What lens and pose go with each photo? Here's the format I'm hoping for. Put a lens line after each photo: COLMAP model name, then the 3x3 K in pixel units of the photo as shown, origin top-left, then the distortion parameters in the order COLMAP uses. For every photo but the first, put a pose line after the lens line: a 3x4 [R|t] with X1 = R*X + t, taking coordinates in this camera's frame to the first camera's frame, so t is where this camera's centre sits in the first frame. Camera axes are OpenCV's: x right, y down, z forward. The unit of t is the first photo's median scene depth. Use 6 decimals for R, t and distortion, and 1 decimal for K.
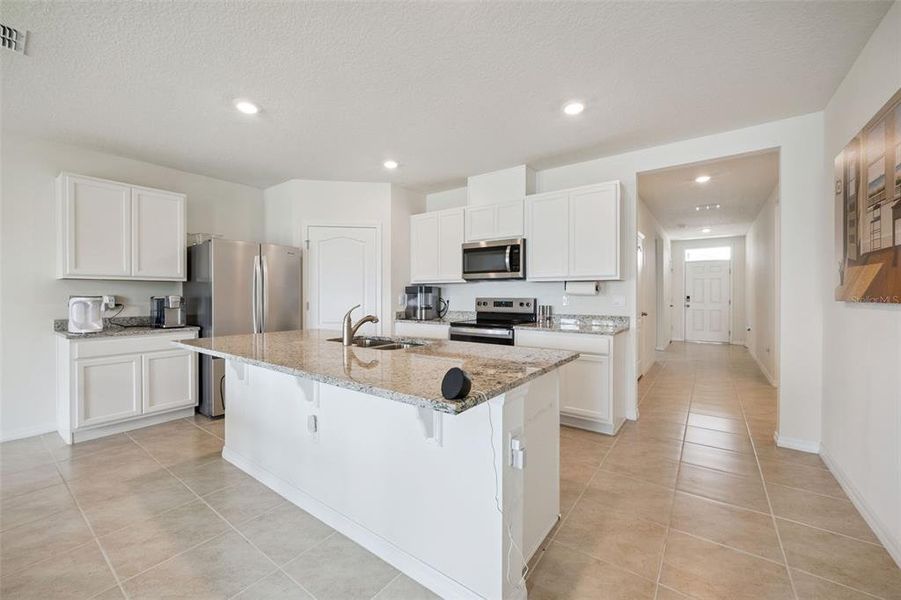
lens RADIAL K [[363.7, 0, 432.8], [0, 363.7, 298.0], [0, 0, 1]] dist [-0.000132, 0.000061]
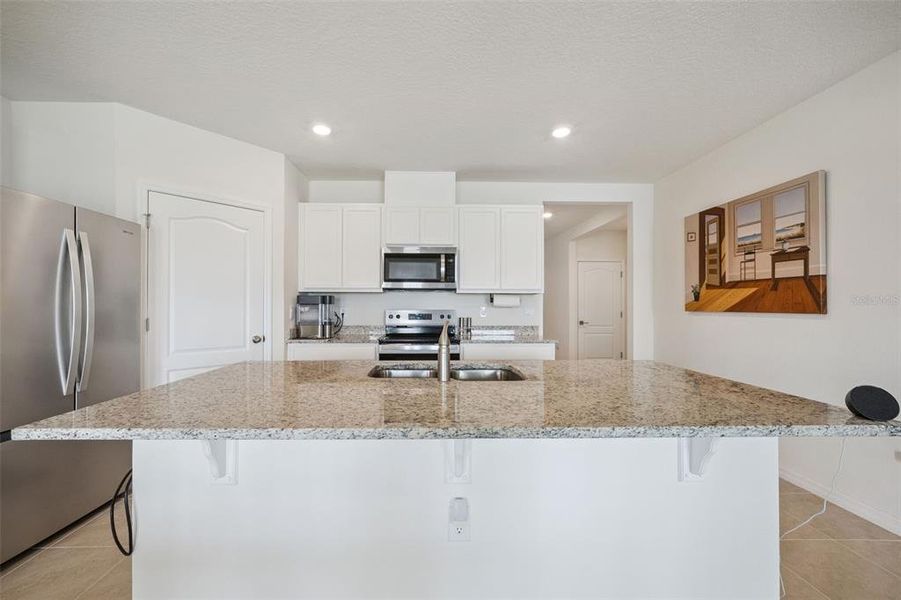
lens RADIAL K [[367.2, 0, 446.2], [0, 367.2, 304.8], [0, 0, 1]] dist [-0.002340, -0.000126]
pose [[0.777553, 0.004842, 0.628799, -0.374453], [0.002950, 0.999931, -0.011348, -0.002918], [-0.628811, 0.010679, 0.777485, 0.257924]]
